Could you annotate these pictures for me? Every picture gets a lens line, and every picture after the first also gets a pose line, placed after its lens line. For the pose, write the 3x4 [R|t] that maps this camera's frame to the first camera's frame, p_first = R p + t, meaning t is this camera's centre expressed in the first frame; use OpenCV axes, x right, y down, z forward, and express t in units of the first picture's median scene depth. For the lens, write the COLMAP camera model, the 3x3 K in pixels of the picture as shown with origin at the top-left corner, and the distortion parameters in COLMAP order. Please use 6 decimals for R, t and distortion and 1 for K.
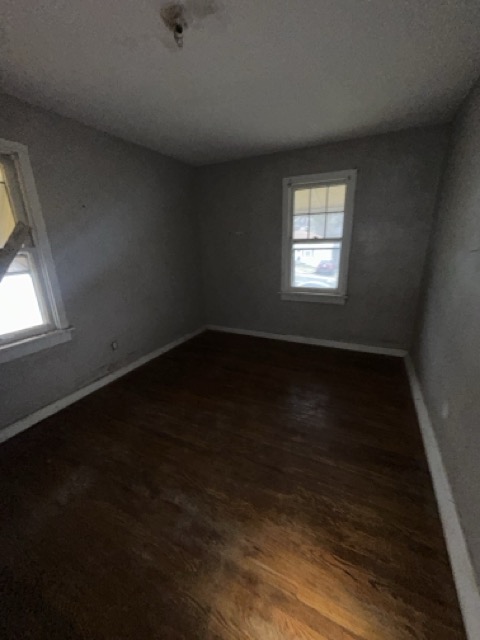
lens RADIAL K [[261.2, 0, 242.6], [0, 261.2, 322.2], [0, 0, 1]] dist [-0.002243, 0.000562]
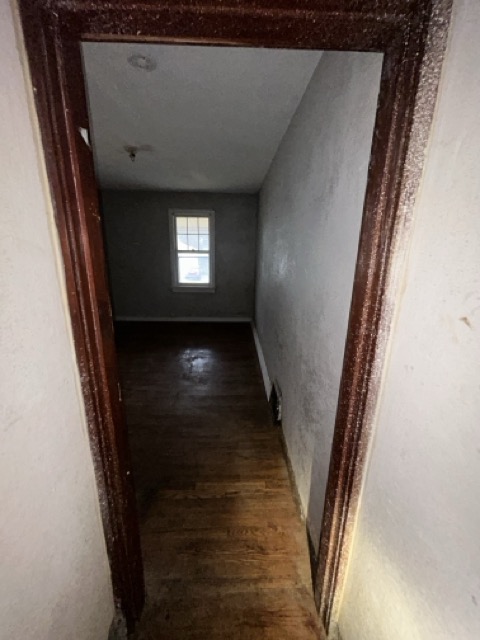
lens RADIAL K [[261.2, 0, 241.5], [0, 261.2, 318.6], [0, 0, 1]] dist [-0.002243, 0.000562]
pose [[0.884517, -0.074645, 0.460497, -0.205688], [0.092047, 0.995635, -0.015413, 0.126222], [-0.457337, 0.056020, 0.887527, -0.465677]]
